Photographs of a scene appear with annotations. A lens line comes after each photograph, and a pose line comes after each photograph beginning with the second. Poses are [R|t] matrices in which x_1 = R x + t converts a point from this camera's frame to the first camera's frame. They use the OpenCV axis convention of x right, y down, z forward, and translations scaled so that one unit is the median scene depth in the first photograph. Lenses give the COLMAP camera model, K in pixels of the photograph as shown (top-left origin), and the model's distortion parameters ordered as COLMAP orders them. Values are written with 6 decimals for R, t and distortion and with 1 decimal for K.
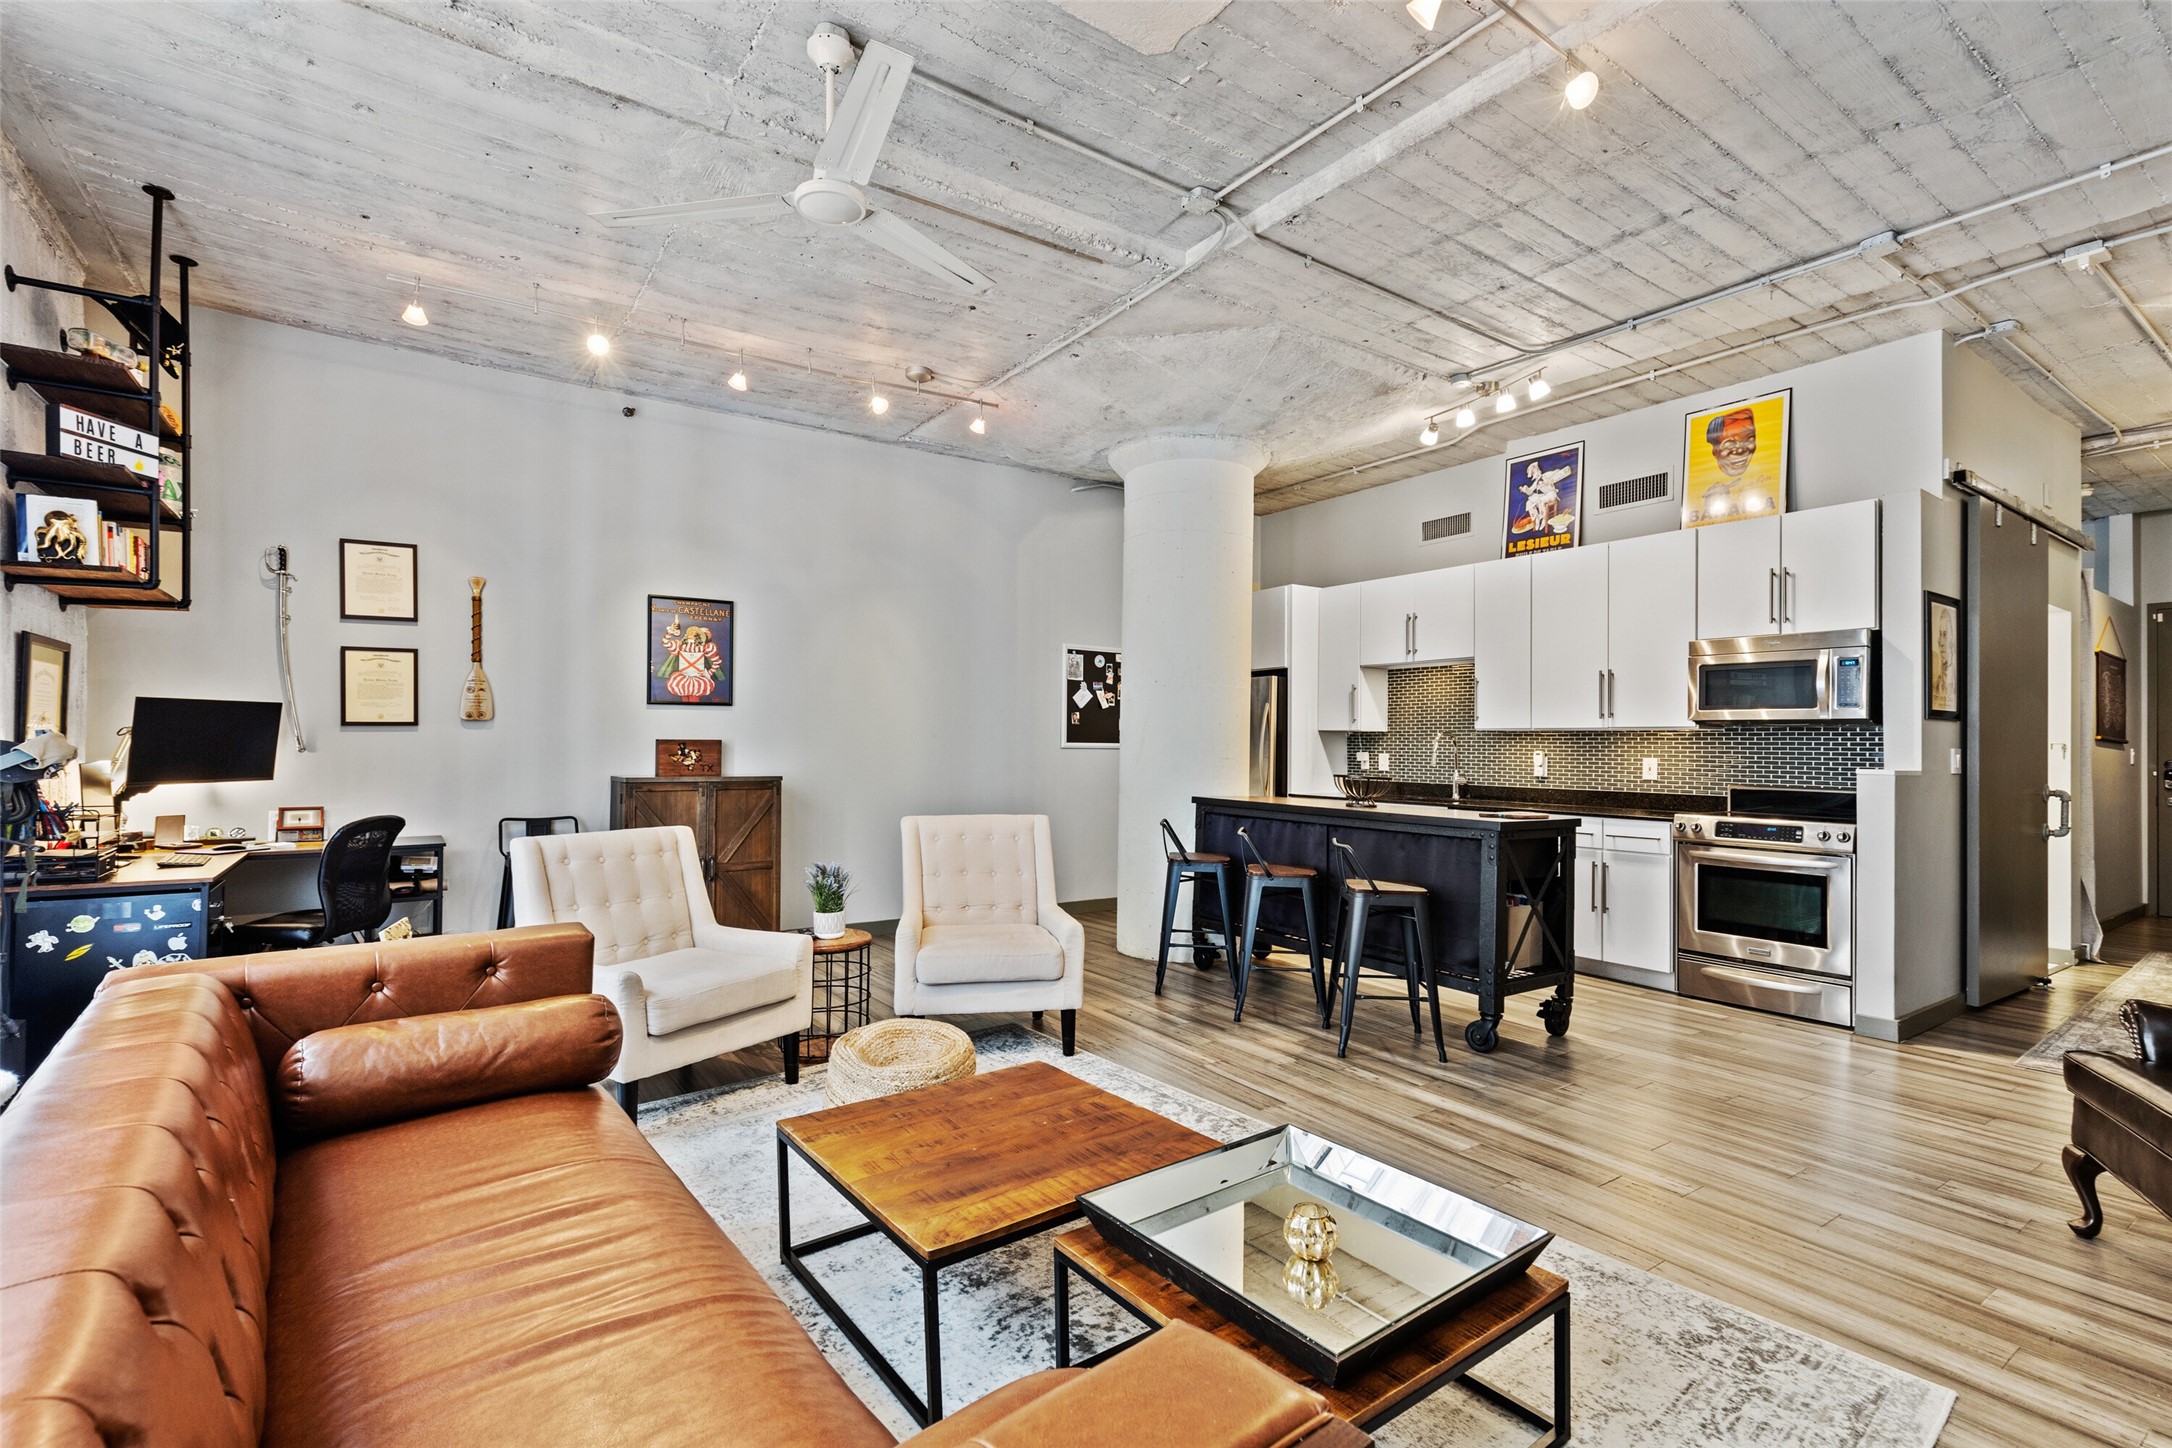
lens RADIAL K [[994.2, 0, 1090.5], [0, 994.2, 741.4], [0, 0, 1]] dist [0.008455, -0.001430]
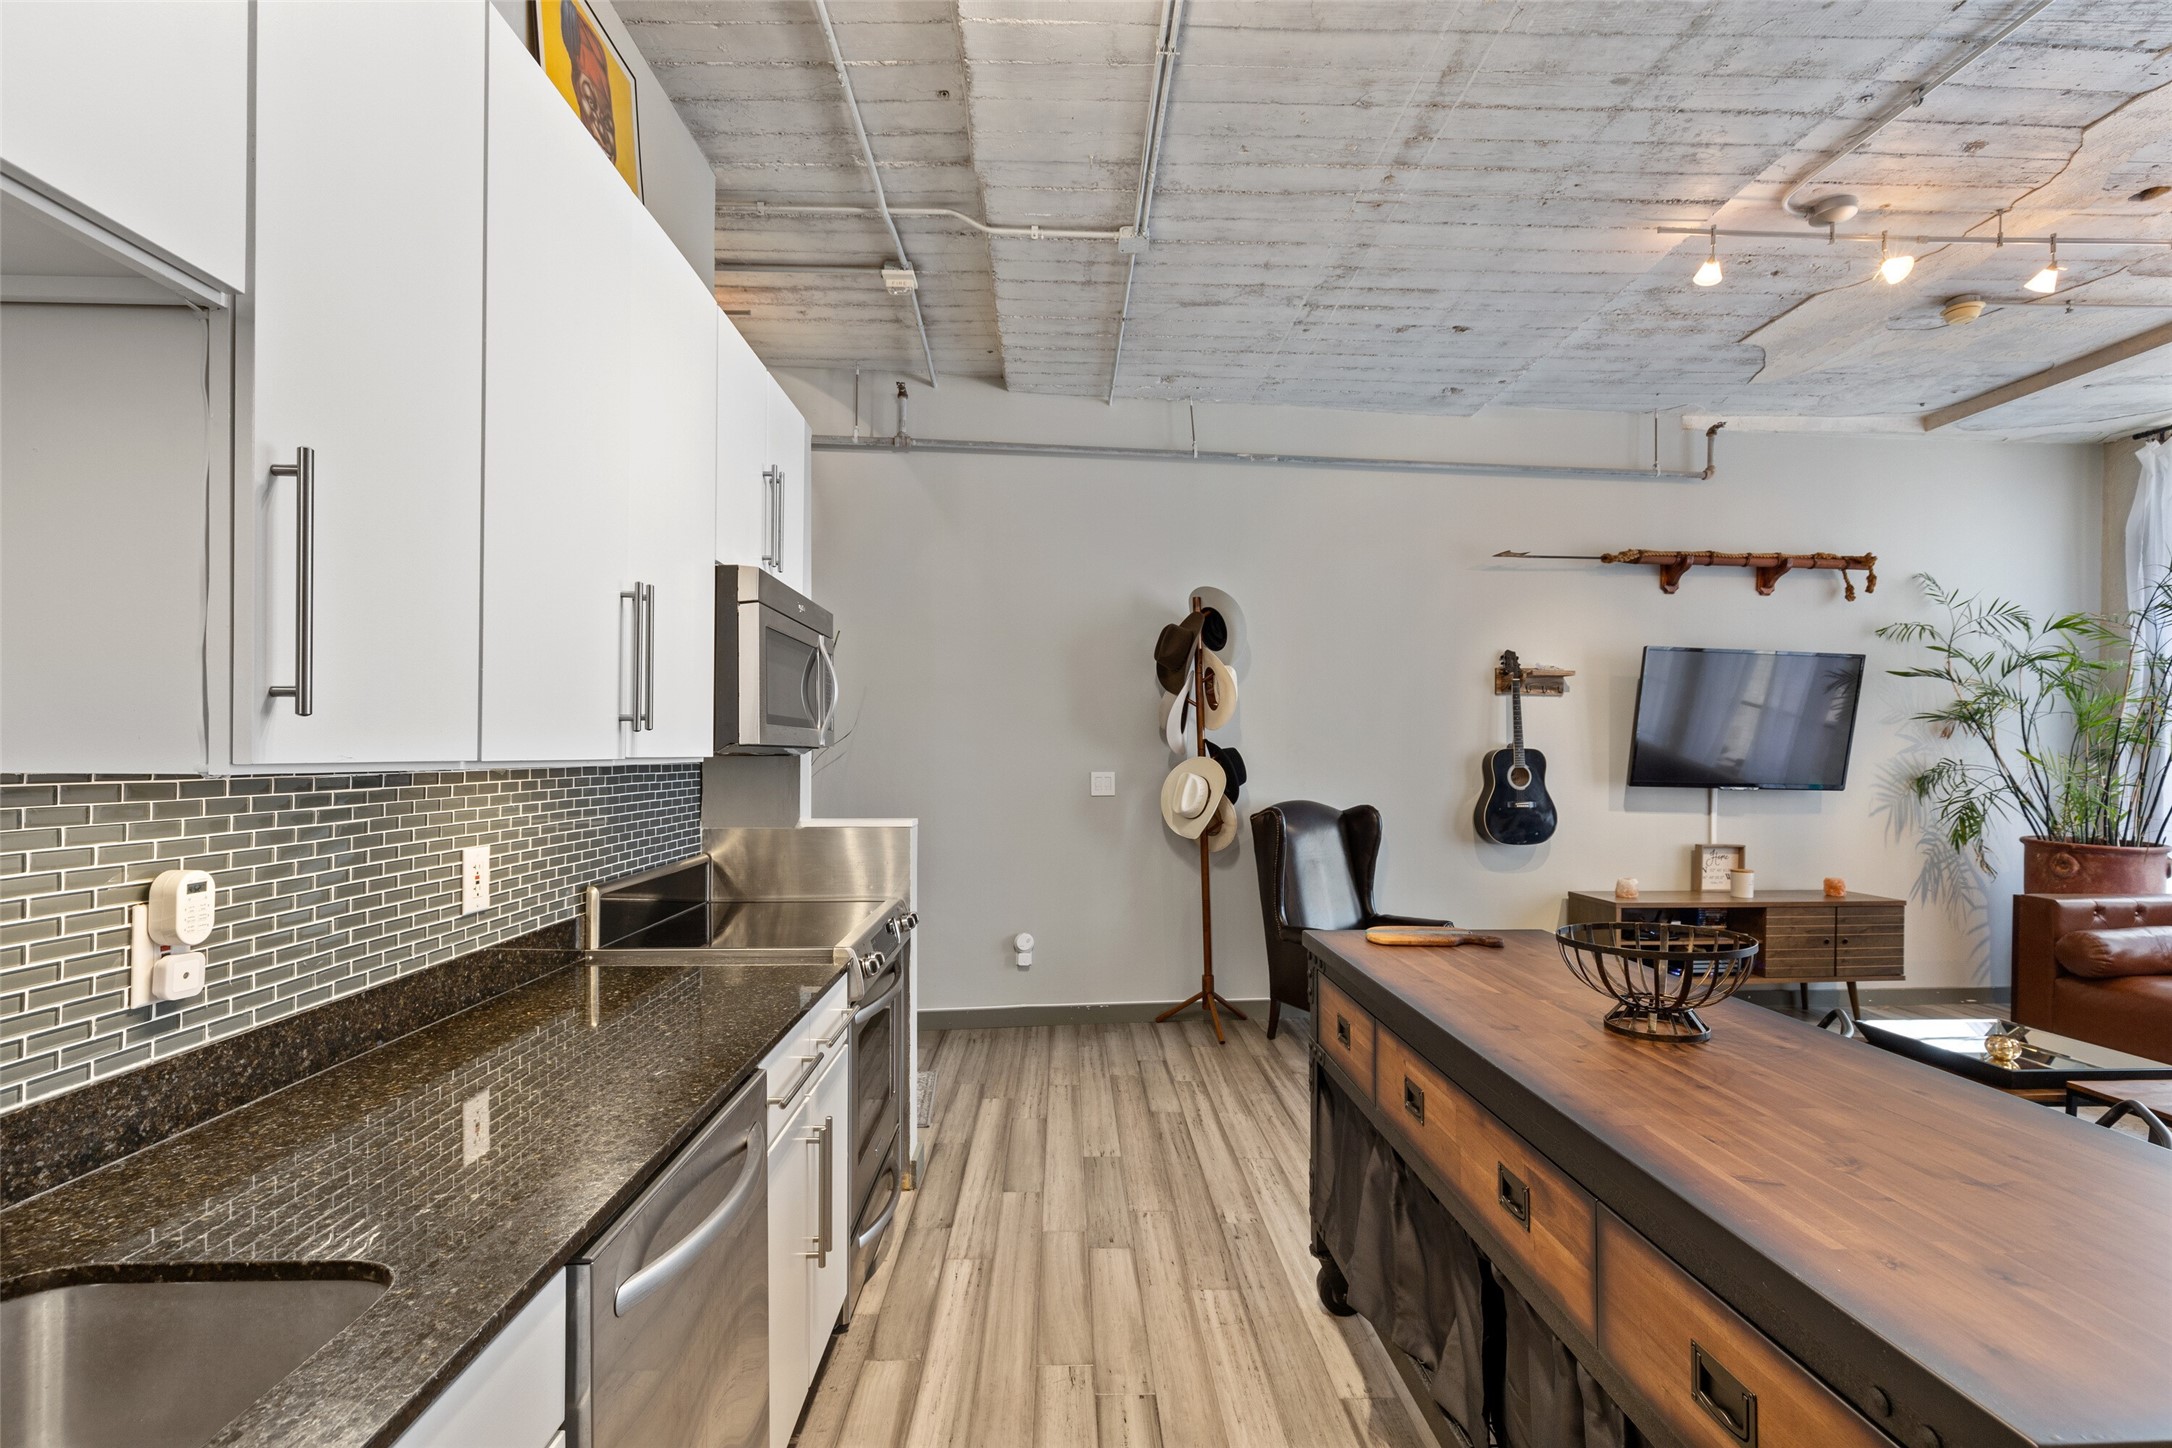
lens RADIAL K [[994.2, 0, 1071.7], [0, 994.2, 750.6], [0, 0, 1]] dist [0.008455, -0.001430]
pose [[-0.831449, -0.016950, 0.555343, 0.237928], [-0.019093, 0.999816, 0.001931, -0.022044], [-0.555273, -0.008997, -0.831619, 1.313649]]
